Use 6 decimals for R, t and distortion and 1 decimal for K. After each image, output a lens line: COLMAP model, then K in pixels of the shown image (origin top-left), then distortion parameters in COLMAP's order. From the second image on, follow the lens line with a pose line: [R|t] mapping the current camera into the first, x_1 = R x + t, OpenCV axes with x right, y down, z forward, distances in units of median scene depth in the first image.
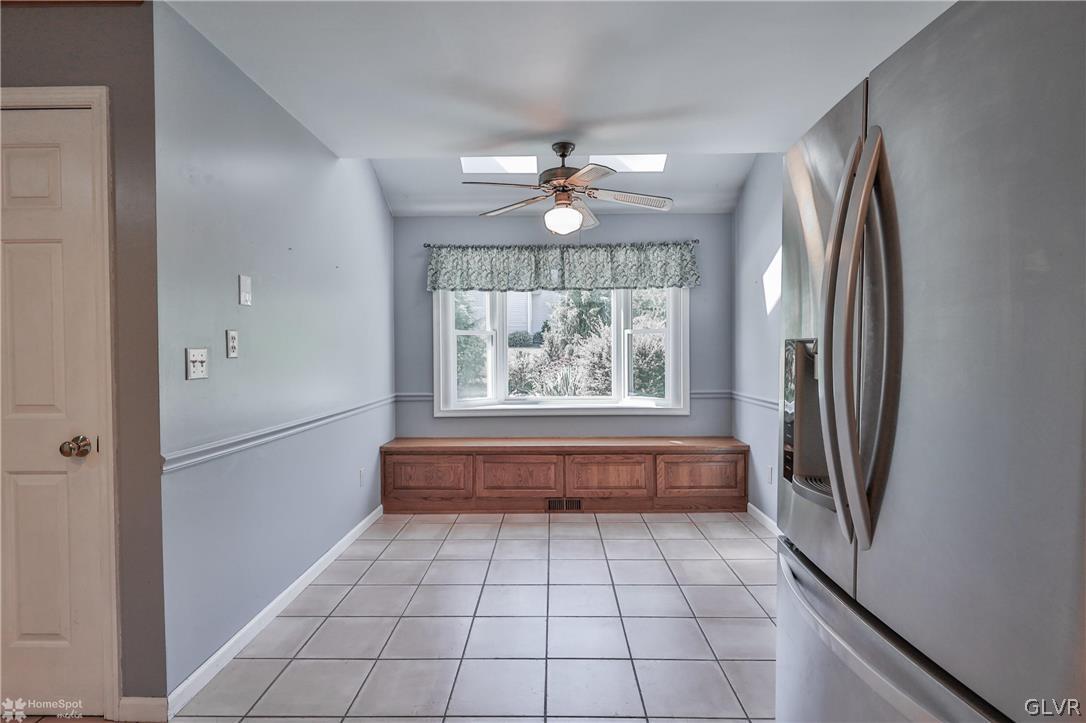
lens RADIAL K [[498.0, 0, 546.3], [0, 498.0, 359.0], [0, 0, 1]] dist [0.001546, -0.000010]
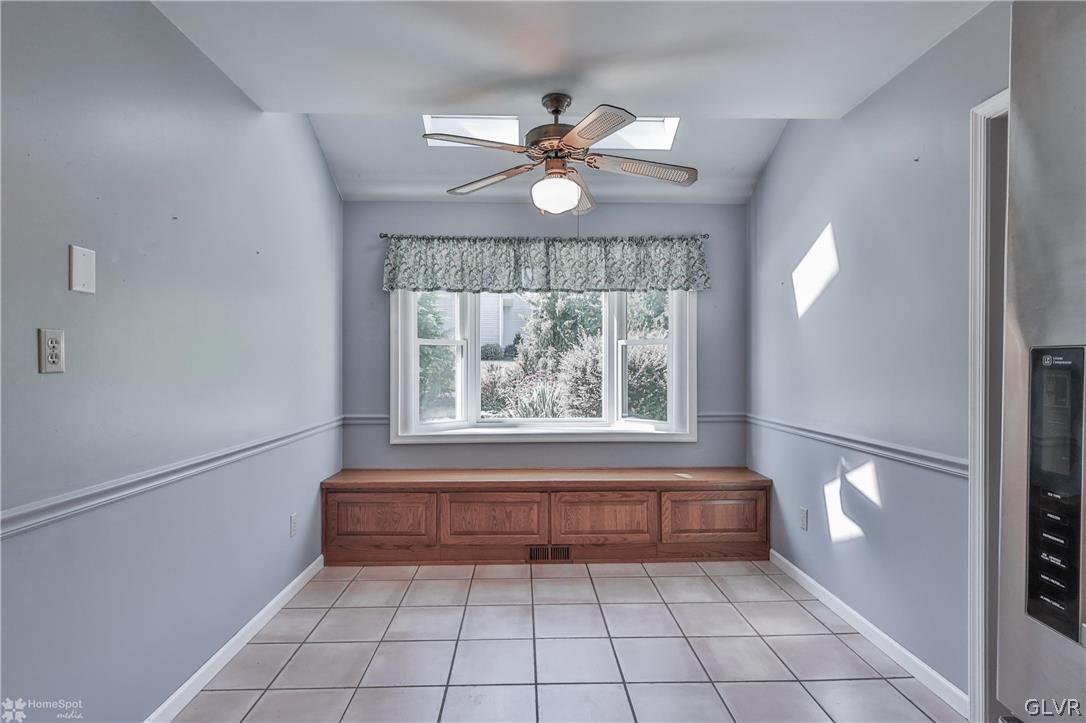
lens RADIAL K [[511.6, 0, 536.6], [0, 511.6, 366.0], [0, 0, 1]] dist [-0.001477, 0.000473]
pose [[0.999335, 0.006363, 0.035915, -0.016433], [-0.005889, 0.999894, -0.013291, -0.002888], [-0.035996, 0.013070, 0.999266, 0.158002]]
